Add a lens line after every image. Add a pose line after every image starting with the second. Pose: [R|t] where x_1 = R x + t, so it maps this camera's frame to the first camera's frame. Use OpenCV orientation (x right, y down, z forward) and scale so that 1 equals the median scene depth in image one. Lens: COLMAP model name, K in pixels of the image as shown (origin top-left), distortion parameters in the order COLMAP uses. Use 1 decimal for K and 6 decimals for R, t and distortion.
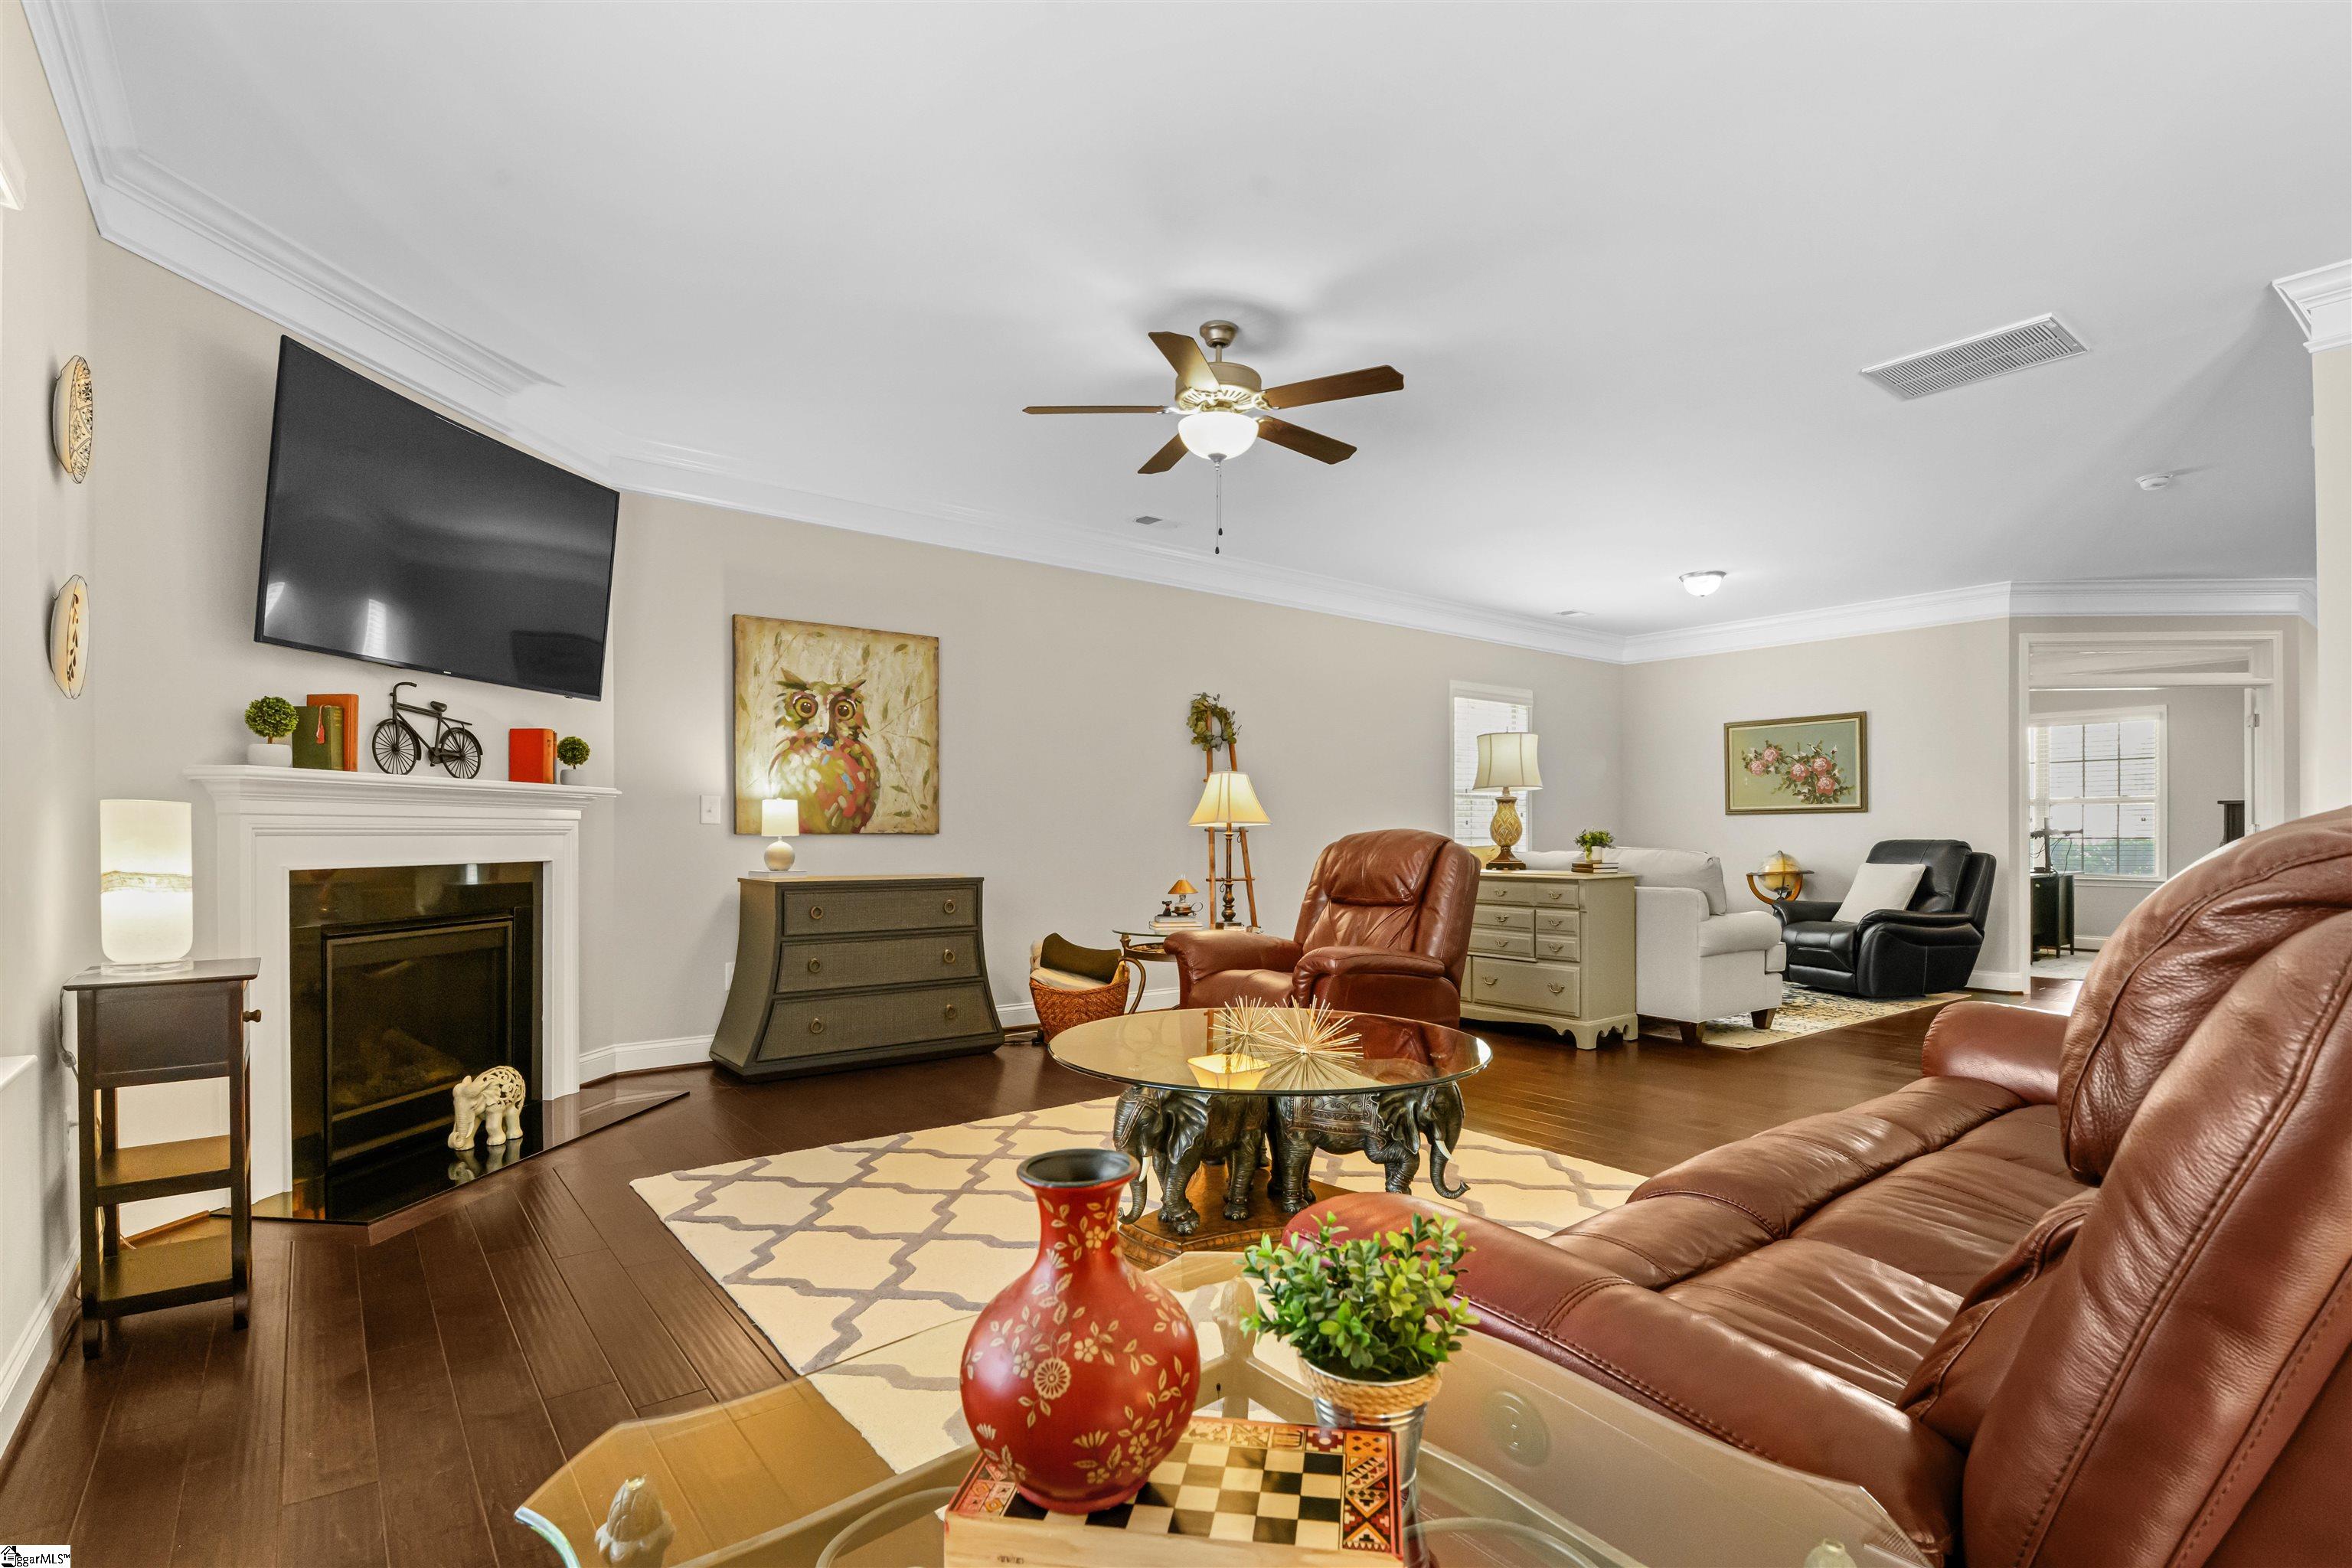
lens RADIAL K [[1096.1, 0, 1246.9], [0, 1096.1, 839.7], [0, 0, 1]] dist [0.001957, -0.001318]
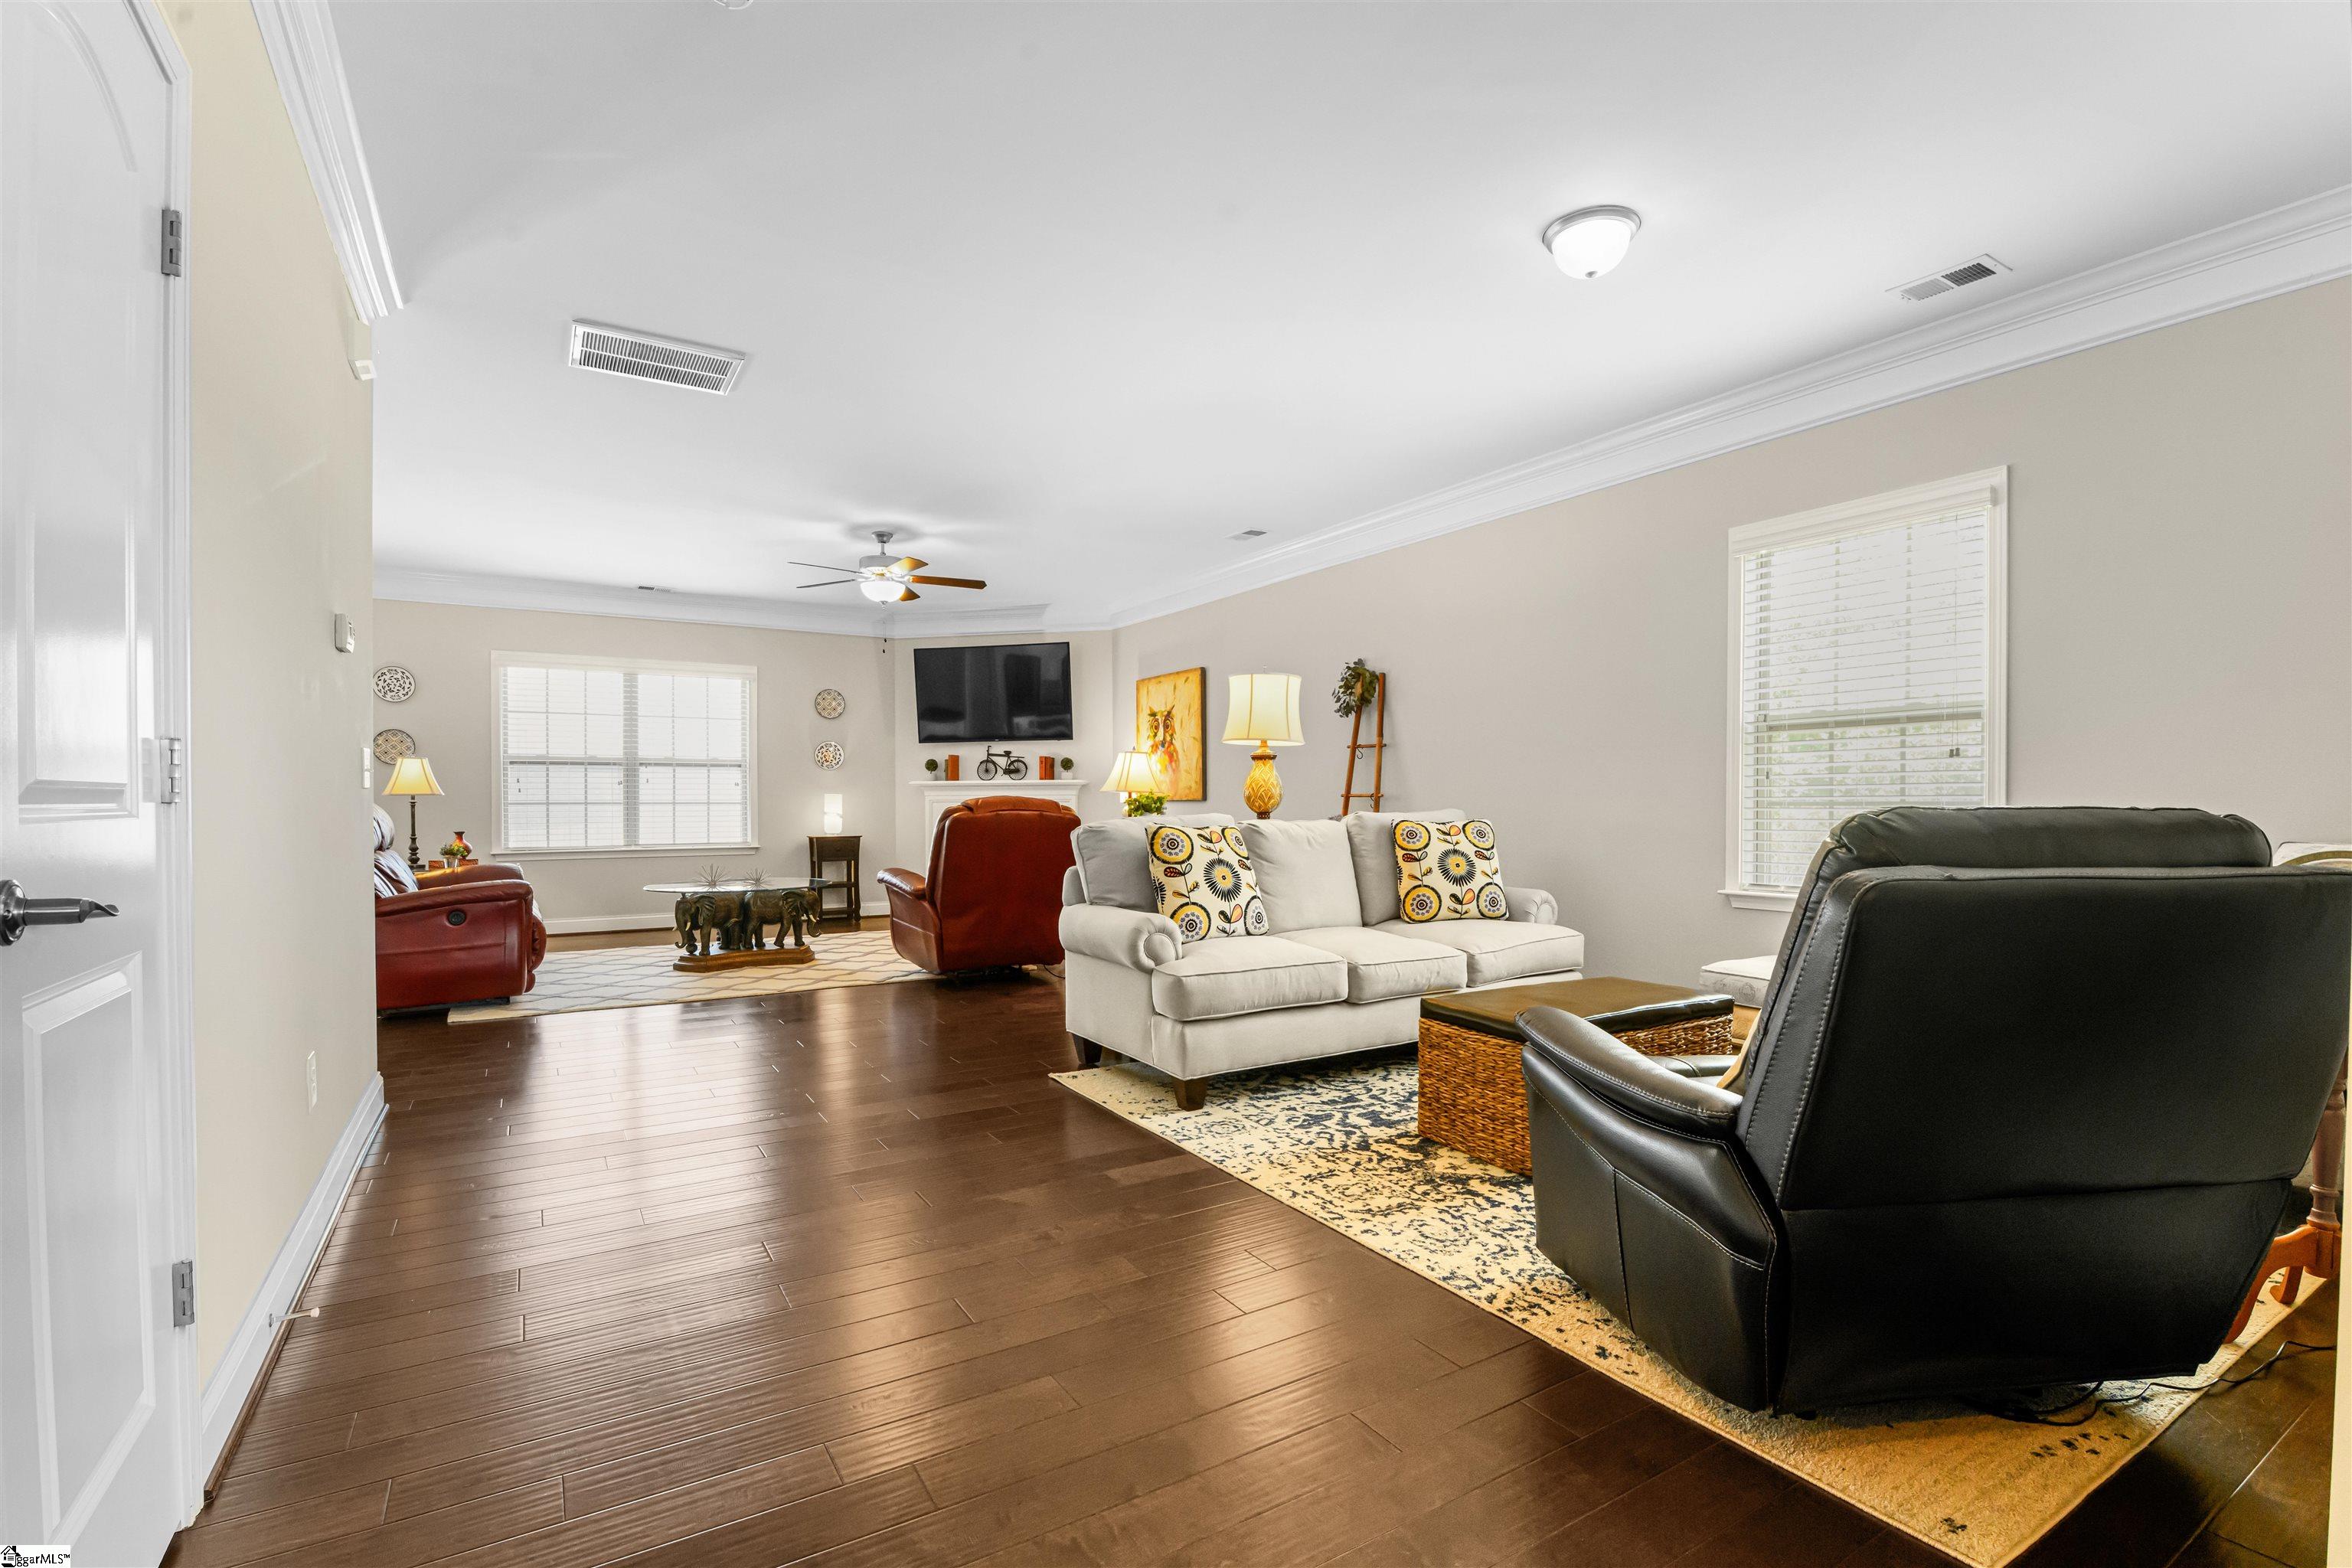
lens RADIAL K [[1096.1, 0, 1204.6], [0, 1096.1, 818.9], [0, 0, 1]] dist [0.001957, -0.001318]
pose [[-0.127075, 0.014970, -0.991780, 1.136816], [0.001718, 0.999888, 0.014873, -0.001814], [0.991892, 0.000186, -0.127087, 1.148950]]
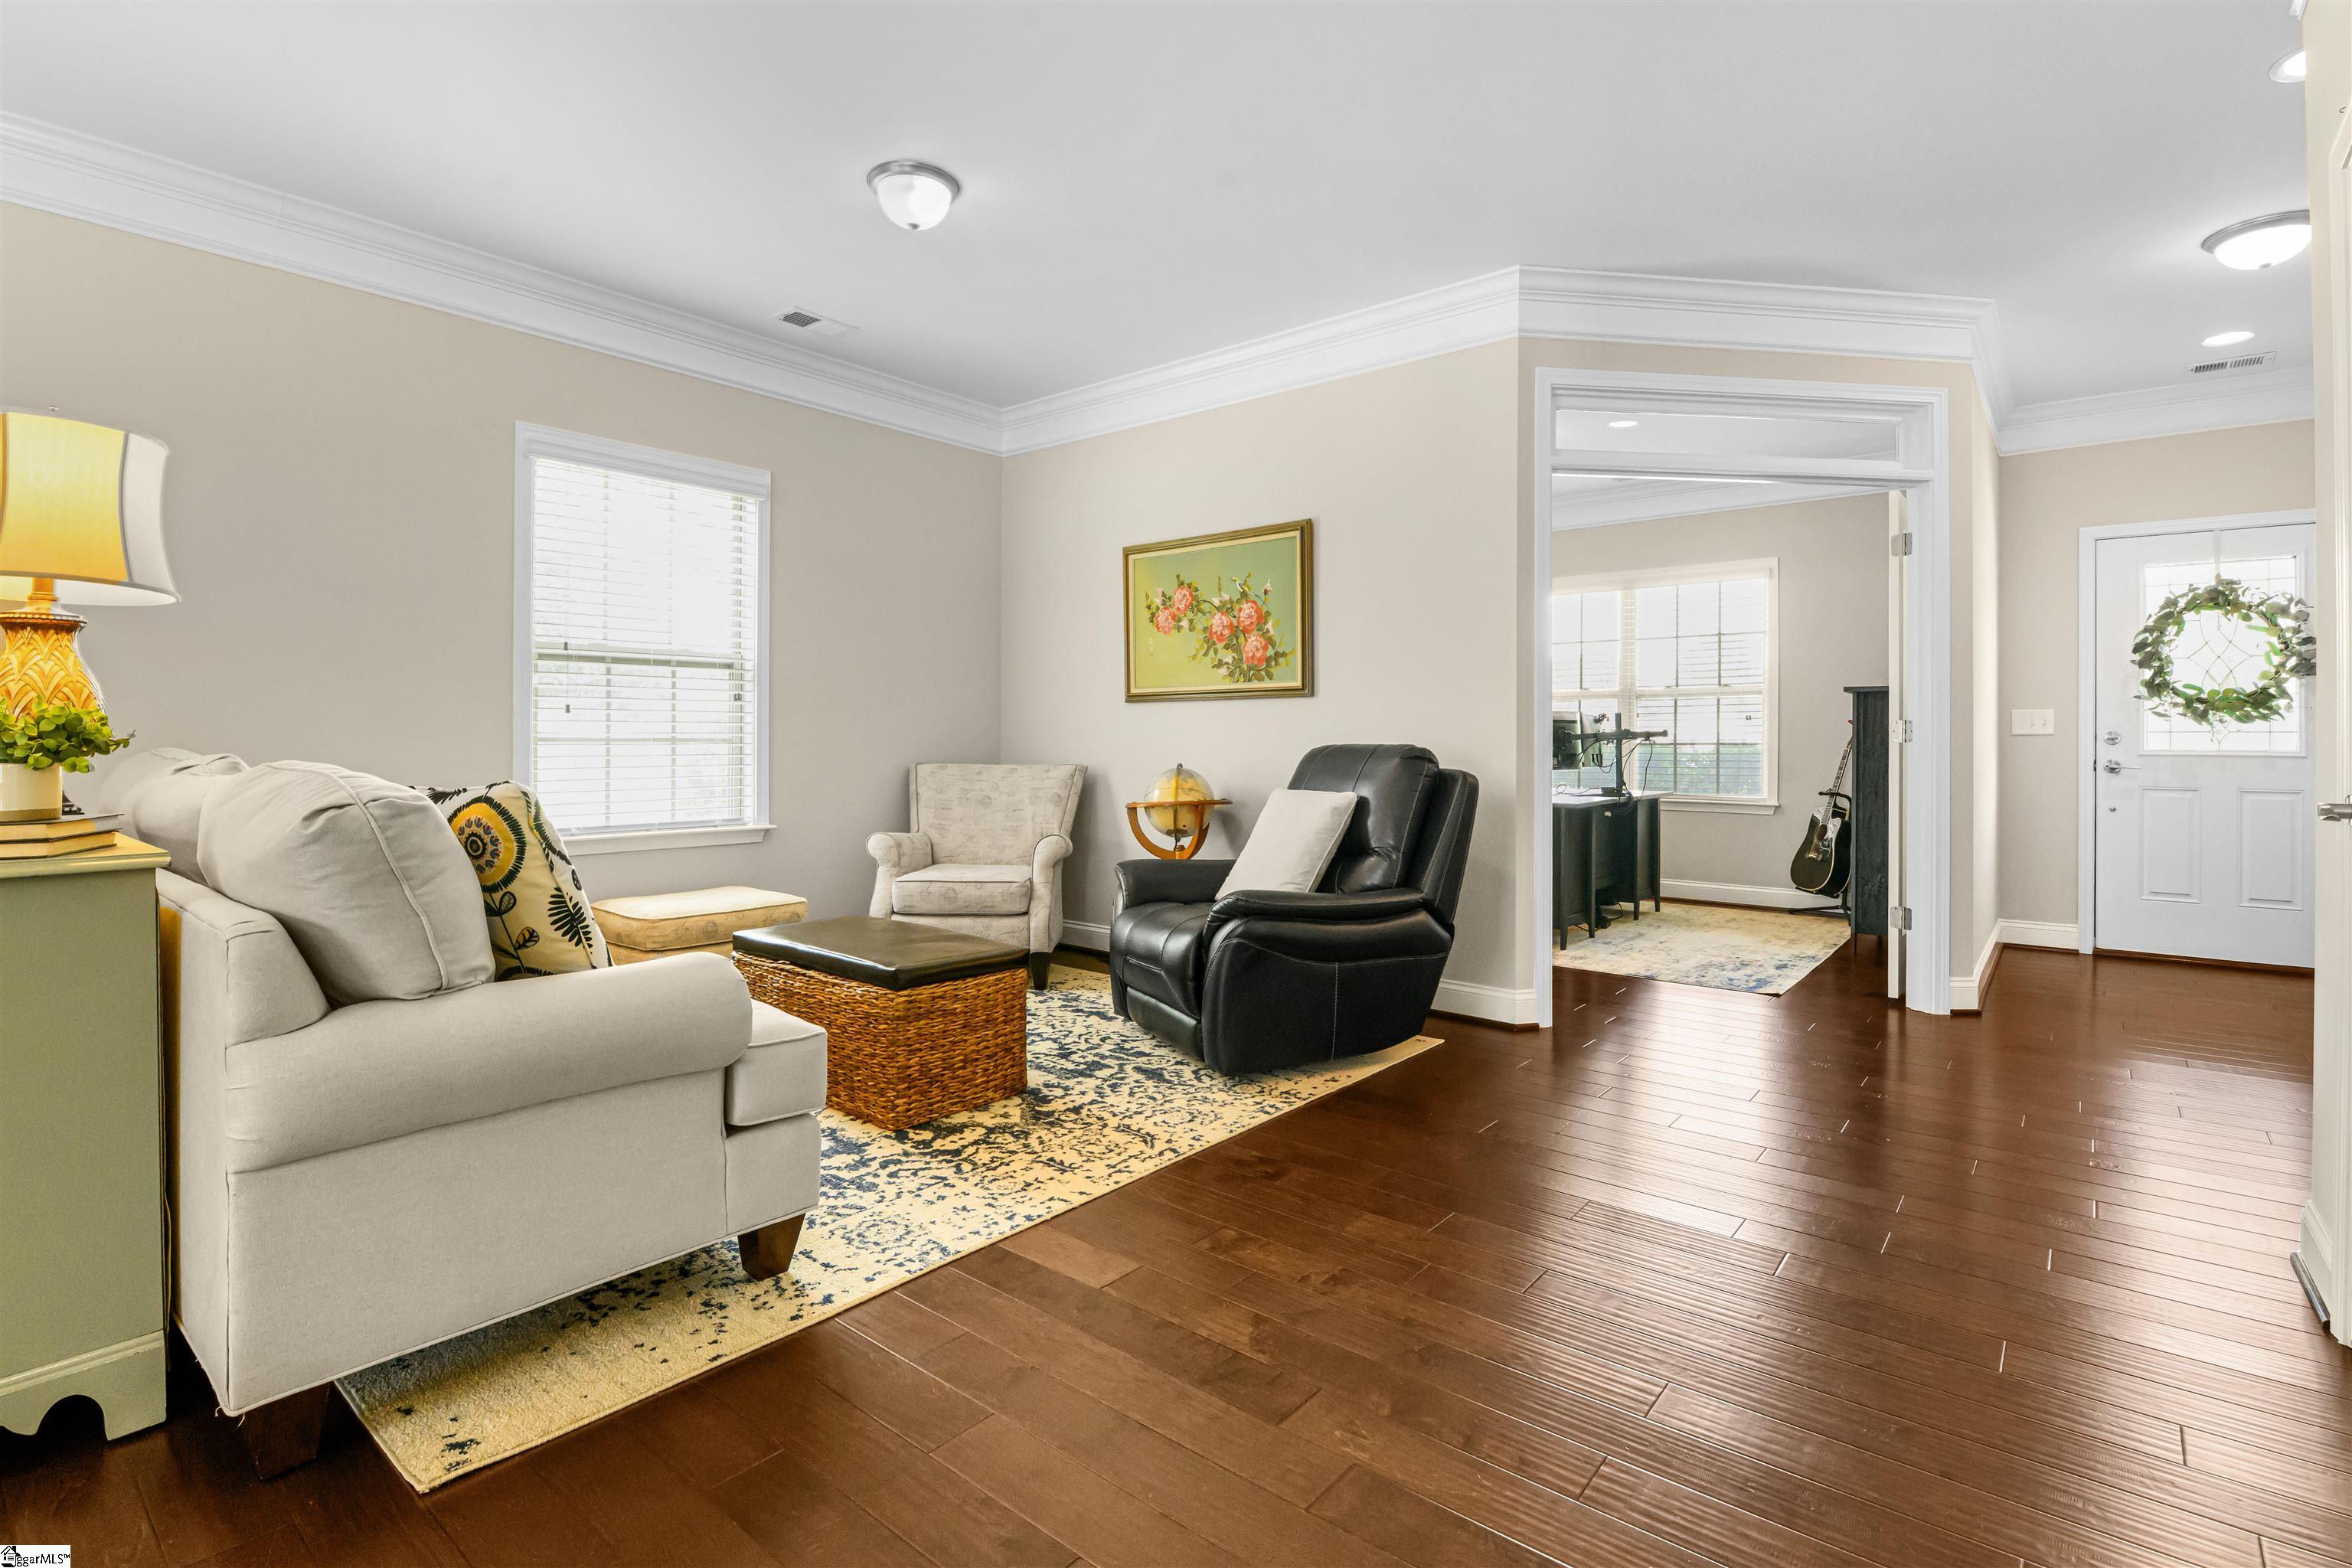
lens RADIAL K [[1096.1, 0, 1182.1], [0, 1096.1, 748.5], [0, 0, 1]] dist [0.001957, -0.001318]
pose [[0.981045, 0.004154, 0.193736, 0.591308], [-0.005227, 0.999974, 0.005031, -0.000671], [-0.193710, -0.005948, 0.981041, 0.691432]]
